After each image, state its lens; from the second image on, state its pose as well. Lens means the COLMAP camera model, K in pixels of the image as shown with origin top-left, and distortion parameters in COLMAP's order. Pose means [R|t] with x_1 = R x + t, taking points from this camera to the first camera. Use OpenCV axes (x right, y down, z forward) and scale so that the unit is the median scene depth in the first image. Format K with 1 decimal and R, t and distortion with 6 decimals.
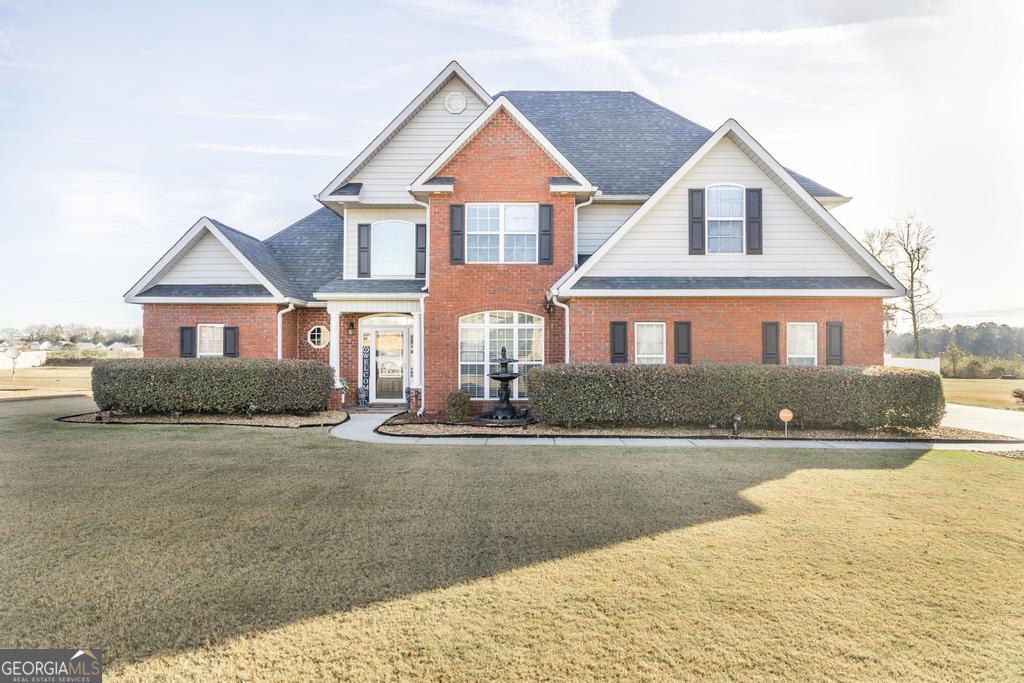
lens RADIAL K [[602.0, 0, 512.7], [0, 602.0, 341.5], [0, 0, 1]] dist [-0.008499, 0.001026]
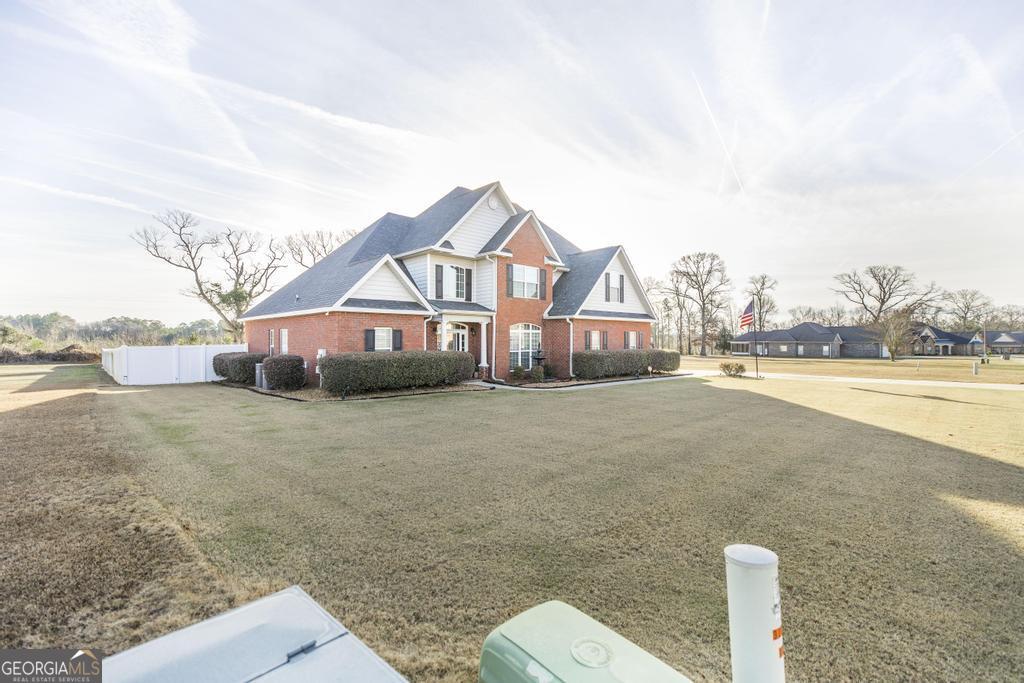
lens RADIAL K [[436.3, 0, 510.5], [0, 436.3, 338.4], [0, 0, 1]] dist [0.001047, -0.000393]
pose [[0.732229, -0.000054, 0.681058, -0.985604], [-0.005573, 0.999966, 0.006072, -0.011328], [-0.681035, -0.008242, 0.732204, 0.032958]]
